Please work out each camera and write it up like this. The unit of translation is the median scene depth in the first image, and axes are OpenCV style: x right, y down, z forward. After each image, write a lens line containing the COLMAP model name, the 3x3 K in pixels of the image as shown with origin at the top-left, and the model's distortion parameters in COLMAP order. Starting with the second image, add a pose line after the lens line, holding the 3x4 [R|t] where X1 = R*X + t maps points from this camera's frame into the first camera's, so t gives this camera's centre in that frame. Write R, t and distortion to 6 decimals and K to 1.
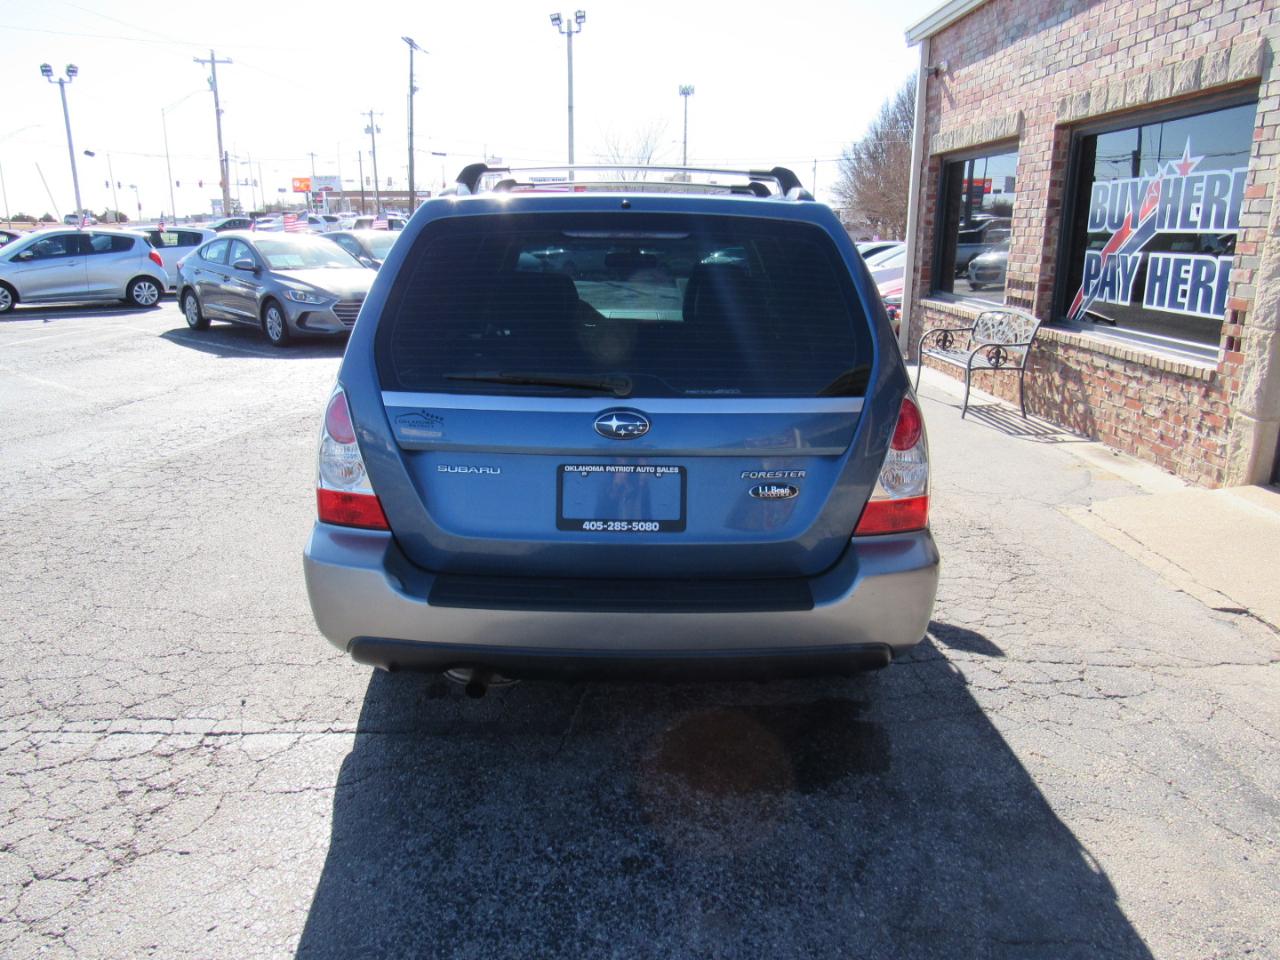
lens RADIAL K [[914.0, 0, 640.0], [0, 914.0, 480.0], [0, 0, 1]] dist [-0.029762, 0.006591]
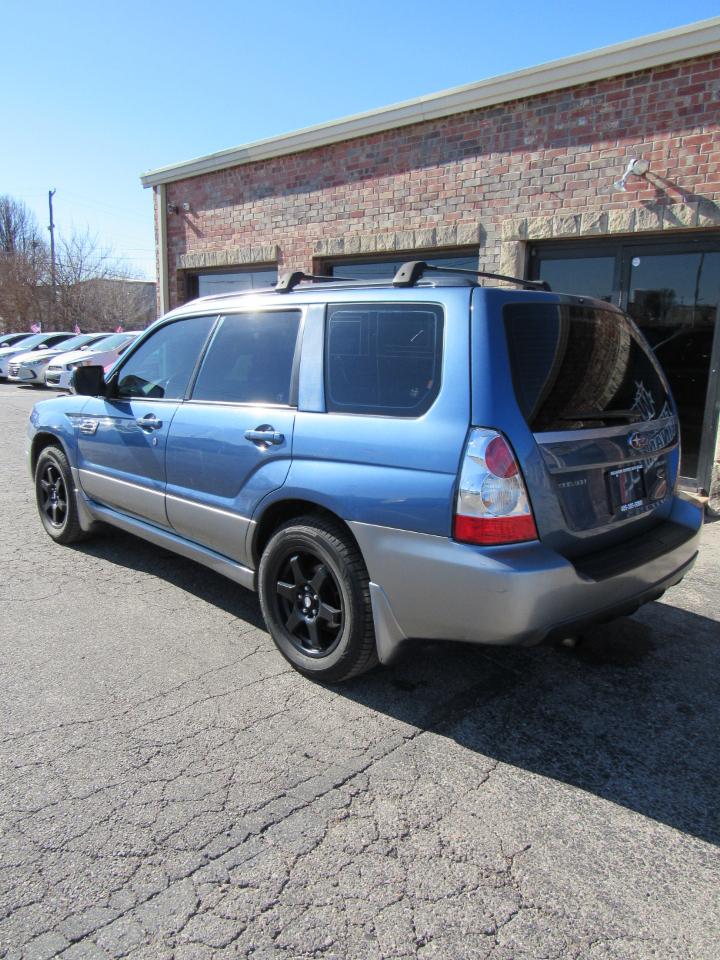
lens RADIAL K [[688.9, 0, 357.8], [0, 688.9, 484.3], [0, 0, 1]] dist [-0.052435, 0.032839]
pose [[0.710561, -0.132196, 0.691106, -0.417036], [0.160199, 0.986792, 0.024046, -0.032385], [-0.685157, 0.093628, 0.722353, 0.171691]]
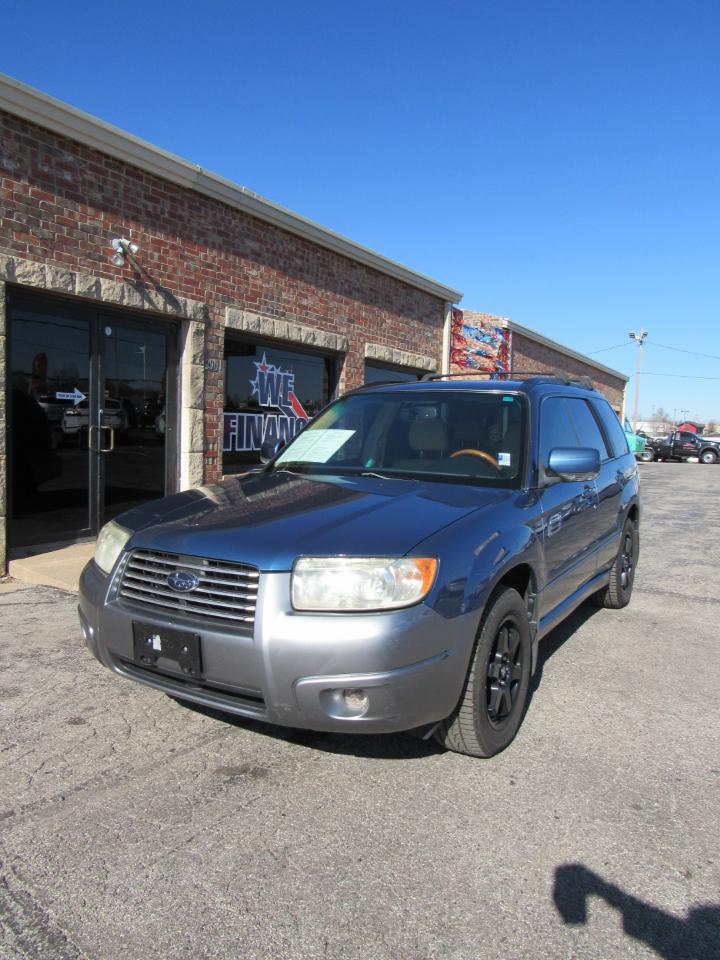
lens RADIAL K [[685.5, 0, 364.4], [0, 685.5, 481.0], [0, 0, 1]] dist [-0.029762, 0.006591]
pose [[-0.855801, -0.064199, 0.513306, -0.290013], [0.108918, 0.947664, 0.300117, -0.314267], [-0.505709, 0.312749, -0.804019, 1.285941]]
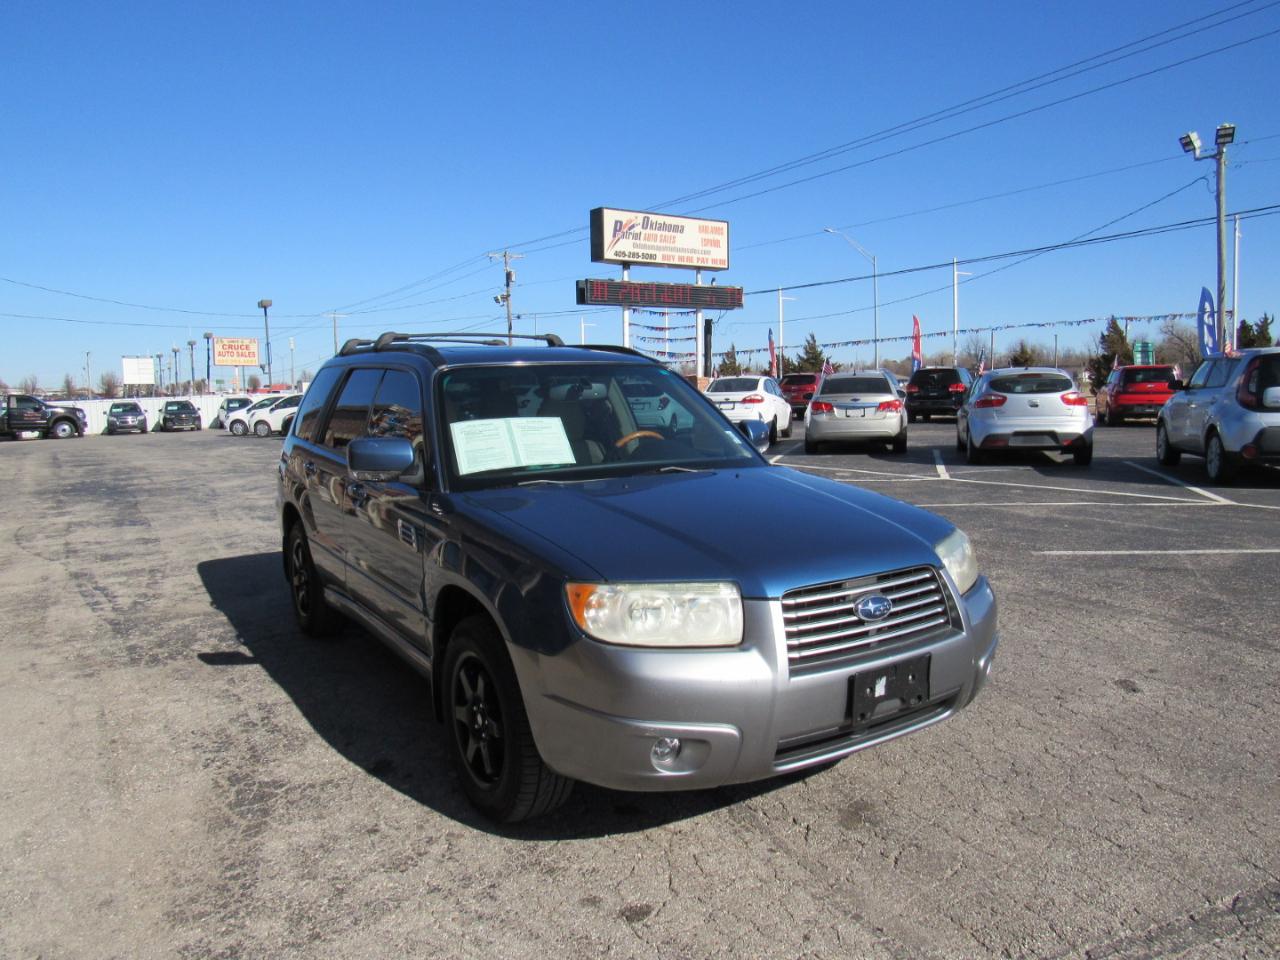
lens RADIAL K [[884.2, 0, 709.1], [0, 884.2, 476.4], [0, 0, 1]] dist [-0.067905, 0.032974]
pose [[-0.829289, 0.055635, -0.556043, 0.281868], [-0.140201, 0.942493, 0.303399, -0.327629], [0.540946, 0.329564, -0.773799, 1.301905]]
